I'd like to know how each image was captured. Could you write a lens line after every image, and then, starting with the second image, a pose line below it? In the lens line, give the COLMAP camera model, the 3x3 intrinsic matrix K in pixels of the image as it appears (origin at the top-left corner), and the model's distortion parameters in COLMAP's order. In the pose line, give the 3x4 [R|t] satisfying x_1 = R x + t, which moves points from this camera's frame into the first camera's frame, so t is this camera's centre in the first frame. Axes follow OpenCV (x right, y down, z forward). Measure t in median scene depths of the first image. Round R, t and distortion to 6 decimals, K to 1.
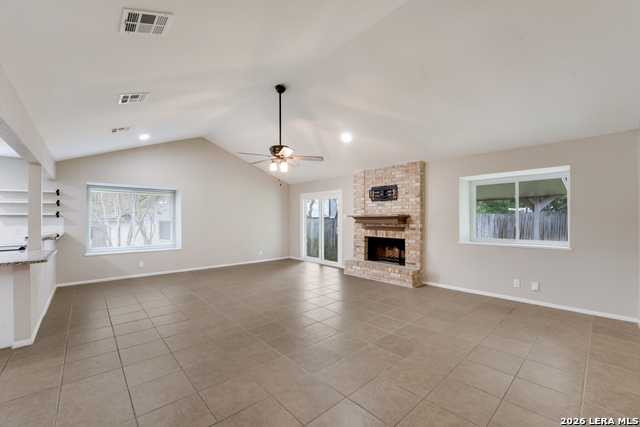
lens RADIAL K [[260.8, 0, 312.6], [0, 260.8, 218.0], [0, 0, 1]] dist [-0.016070, -0.000012]
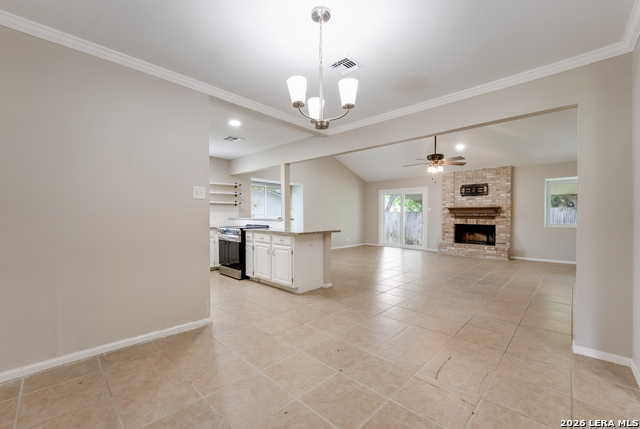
lens RADIAL K [[260.8, 0, 312.6], [0, 260.8, 219.0], [0, 0, 1]] dist [-0.016070, -0.000012]
pose [[0.998727, 0.005276, 0.050162, -0.617454], [-0.006021, 0.999874, 0.014705, 0.036261], [-0.050078, -0.014989, 0.998633, -0.251211]]
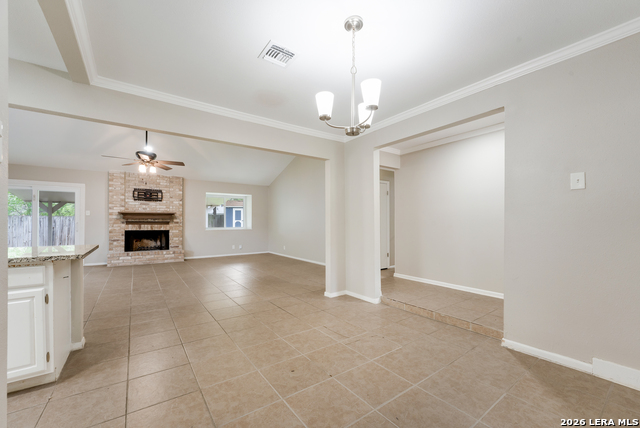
lens RADIAL K [[260.8, 0, 312.6], [0, 260.8, 218.5], [0, 0, 1]] dist [-0.016070, -0.000012]
pose [[0.138187, 0.016597, 0.990267, -0.894122], [-0.002423, 0.999862, -0.016420, 0.039002], [-0.990403, -0.000130, 0.138208, 0.047355]]
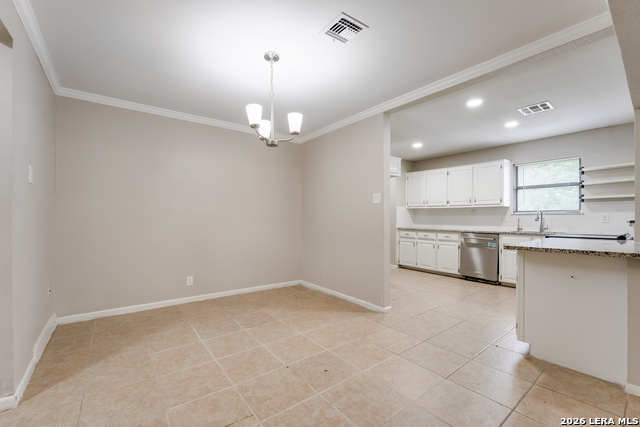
lens RADIAL K [[267.1, 0, 320.0], [0, 267.1, 213.5], [0, 0, 1]] dist [-0.017242, 0.000105]
pose [[-0.075416, -0.016510, -0.997016, -0.222525], [0.004231, 0.999849, -0.016877, 0.038743], [0.997143, -0.005492, -0.075334, 0.138349]]
